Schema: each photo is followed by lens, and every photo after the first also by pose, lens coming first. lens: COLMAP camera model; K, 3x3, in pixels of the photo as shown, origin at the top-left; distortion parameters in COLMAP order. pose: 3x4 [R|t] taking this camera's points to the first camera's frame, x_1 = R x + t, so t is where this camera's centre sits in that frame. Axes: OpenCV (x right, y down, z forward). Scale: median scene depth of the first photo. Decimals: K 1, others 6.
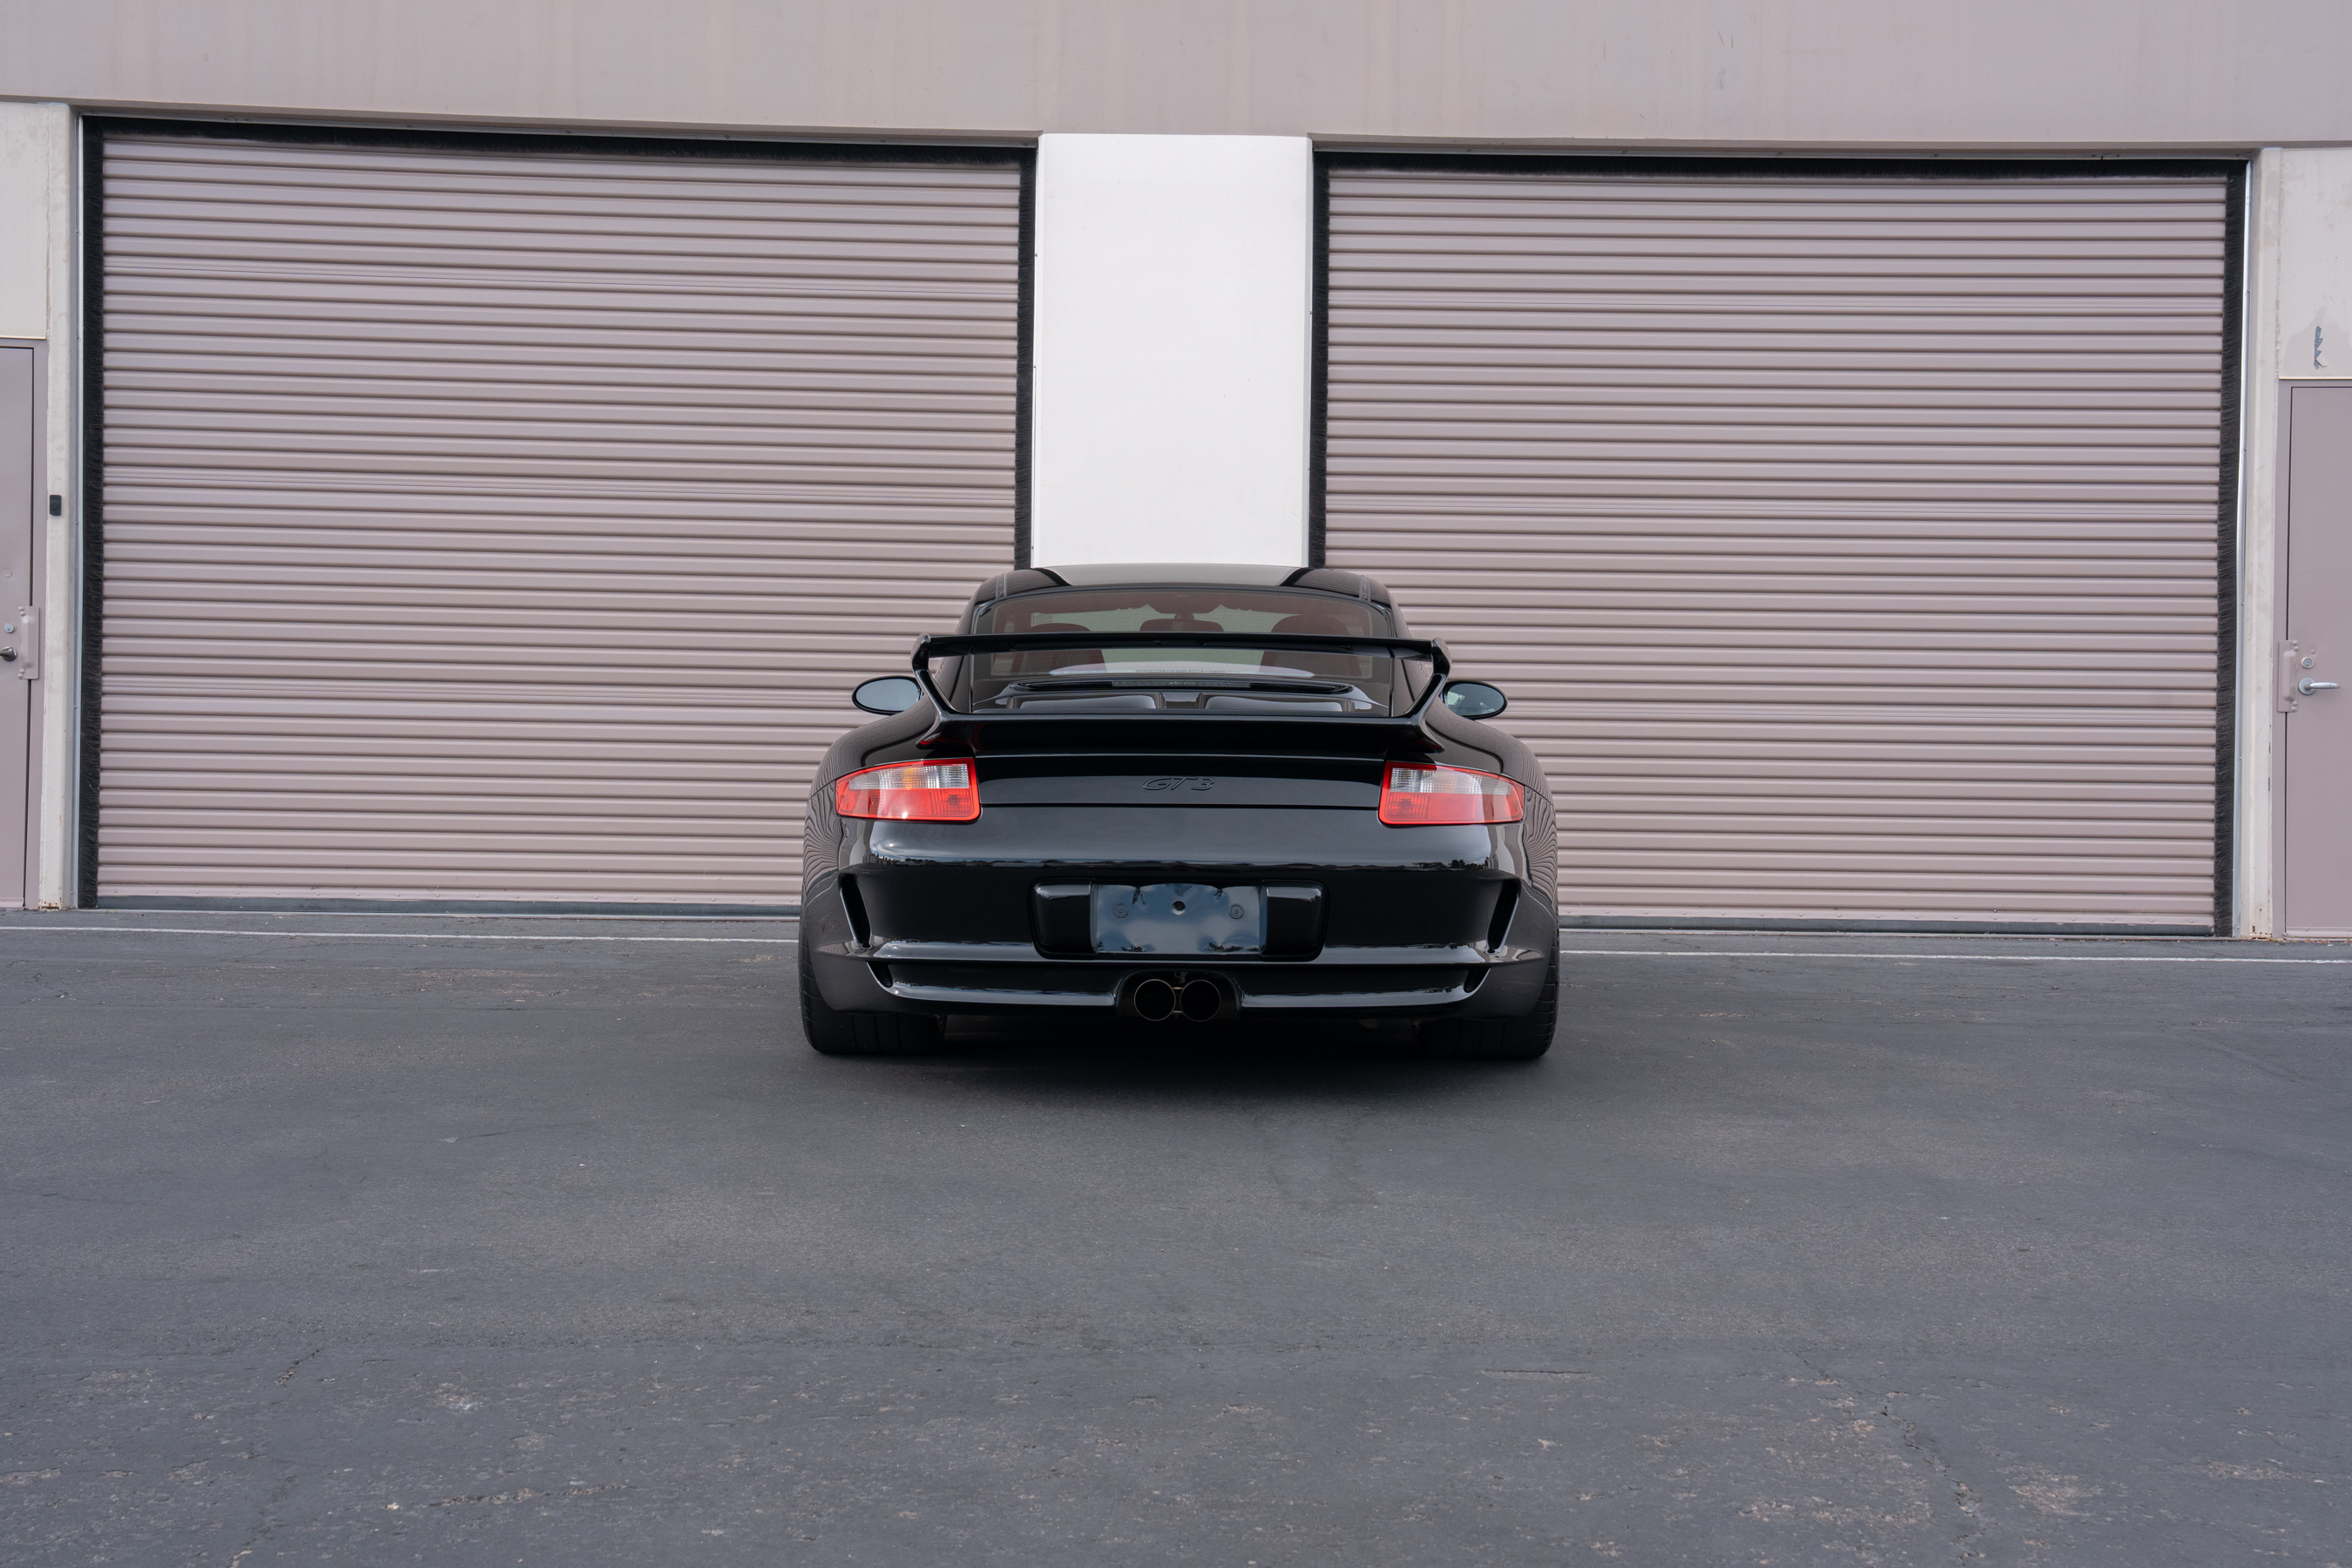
lens RADIAL K [[3018.1, 0, 1170.5], [0, 3018.1, 803.7], [0, 0, 1]] dist [0.166189, 0.000000]
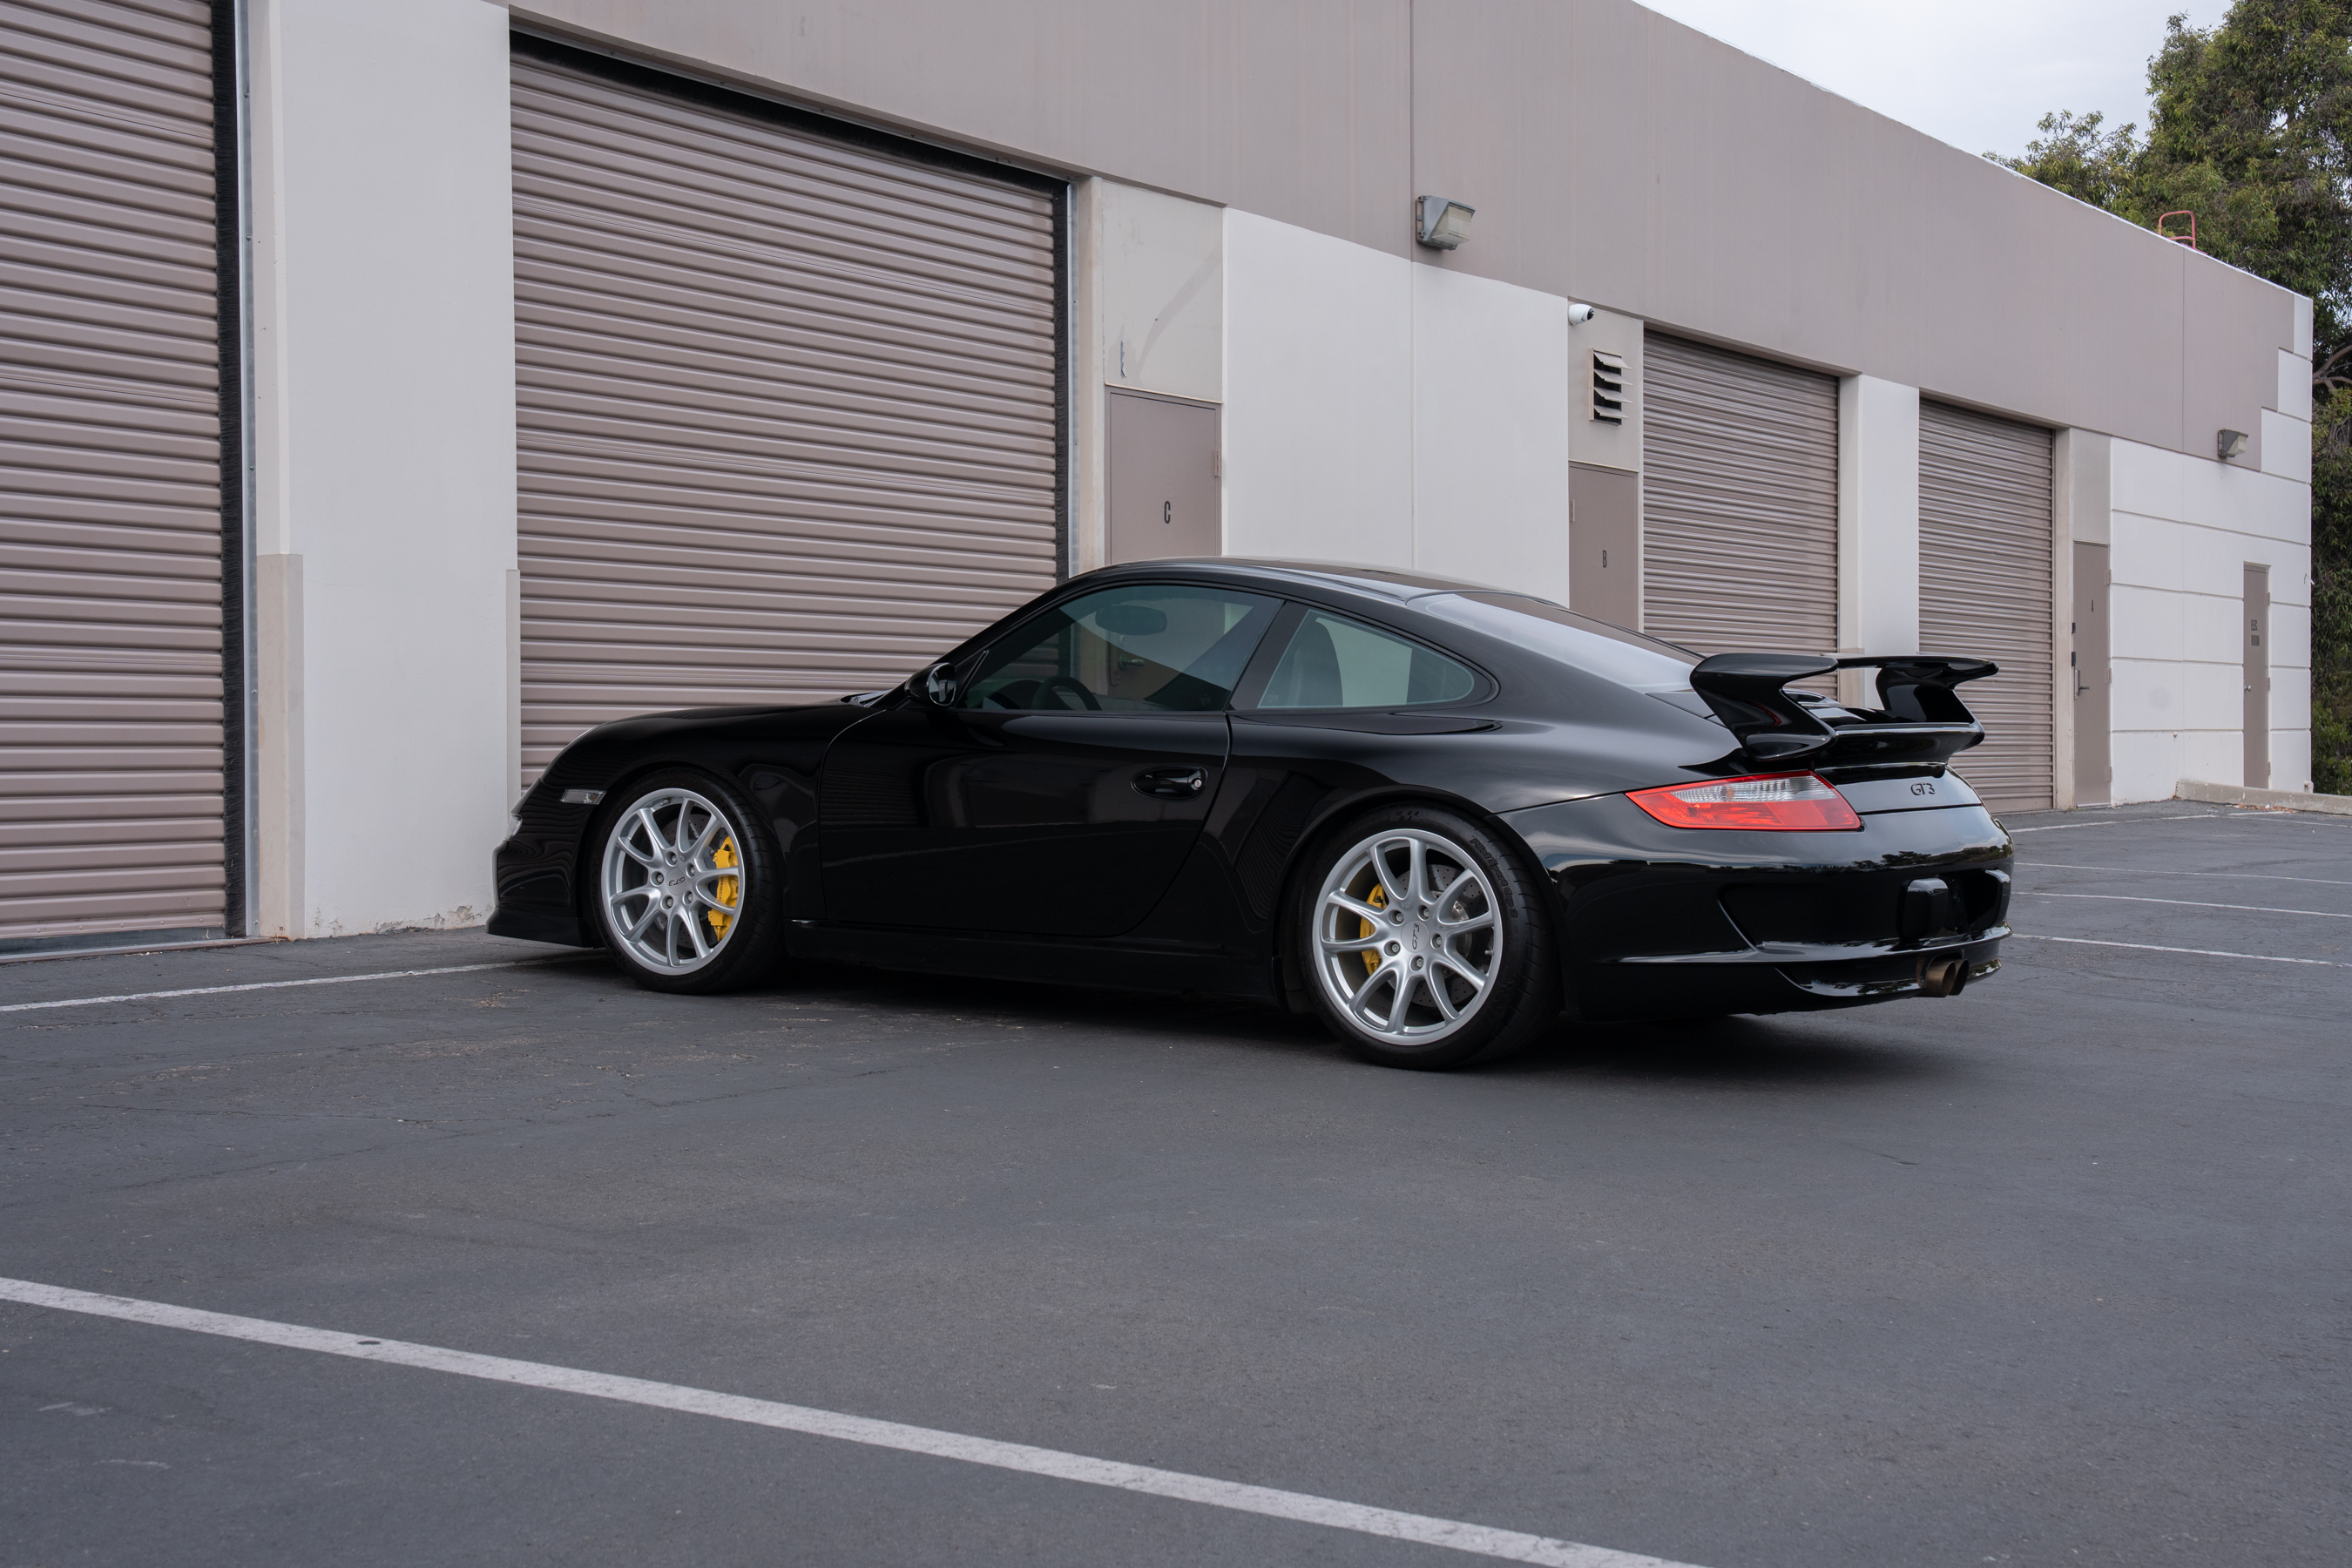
lens RADIAL K [[3474.0, 0, 1181.8], [0, 3474.0, 784.0], [0, 0, 1]] dist [0.175543, 0.000000]
pose [[0.524154, -0.025213, 0.851250, -0.718135], [0.005287, 0.999639, 0.026353, -0.025648], [-0.851607, -0.009312, 0.524098, 0.314836]]
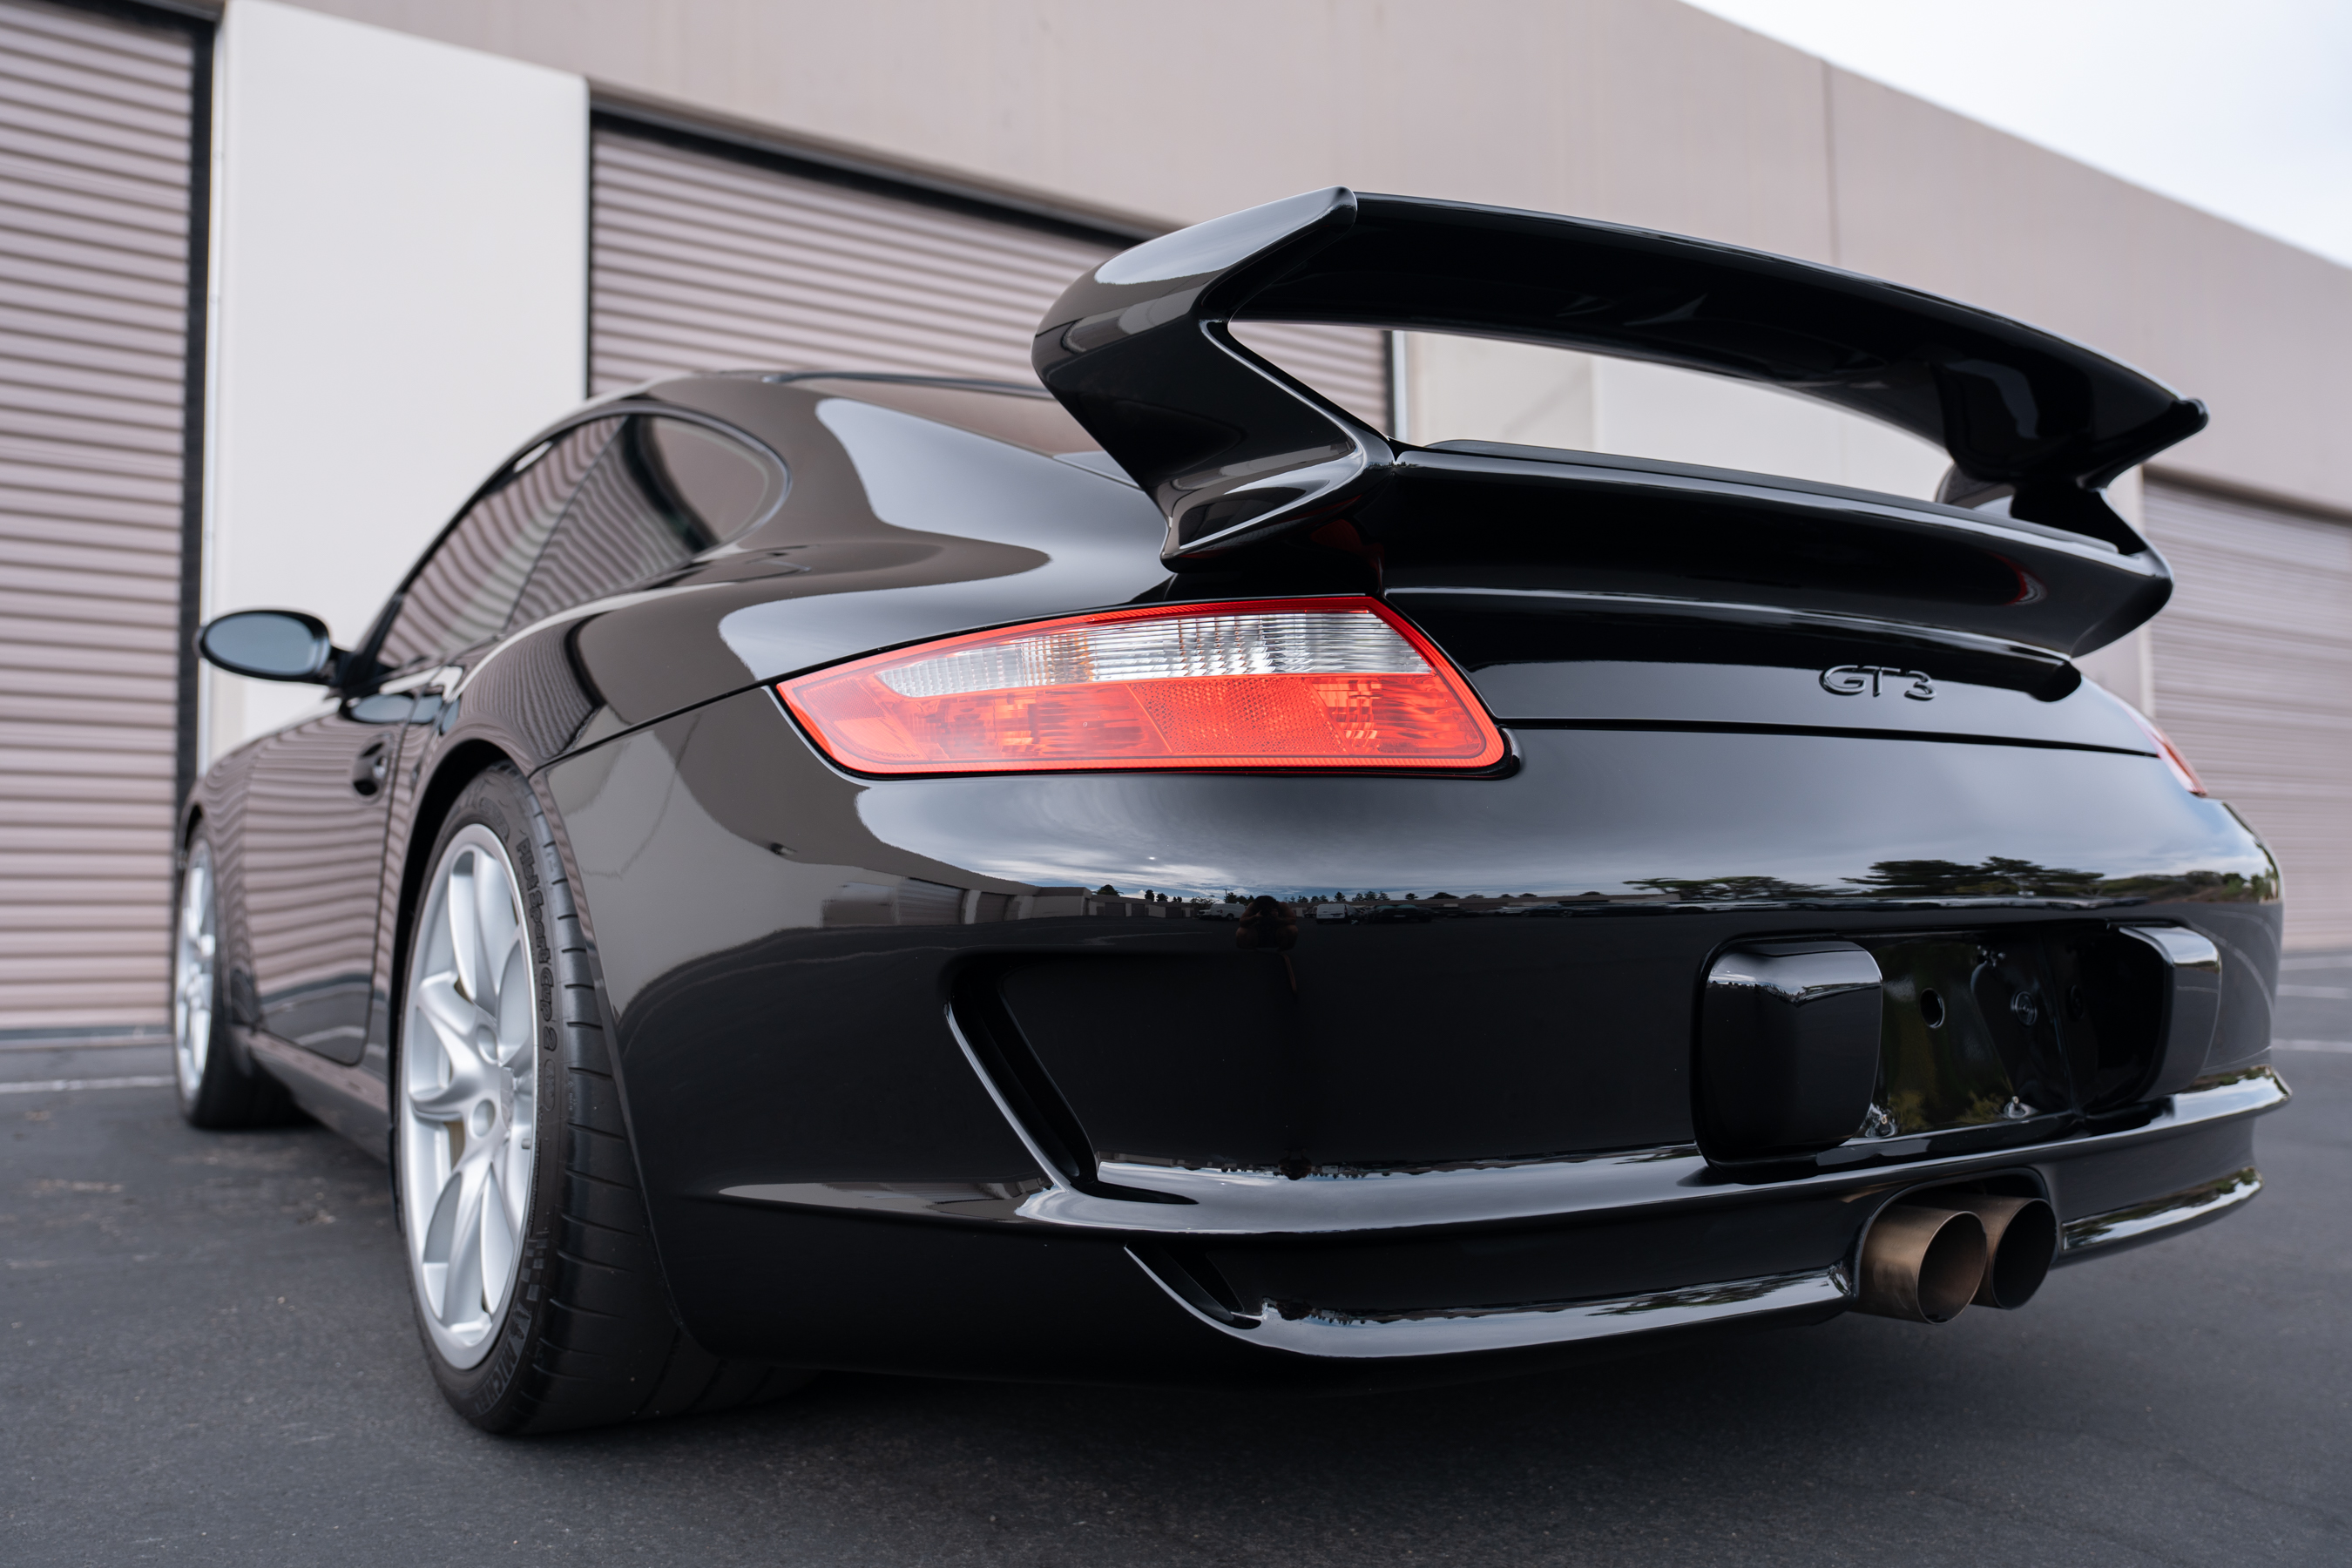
lens RADIAL K [[1912.1, 0, 1177.5], [0, 1912.1, 816.4], [0, 0, 1]] dist [-0.011031, 0.016019]
pose [[0.823718, 0.007857, 0.566945, -0.118236], [0.020851, 0.998808, -0.044137, 0.010699], [-0.566616, 0.048178, 0.822572, 0.487961]]
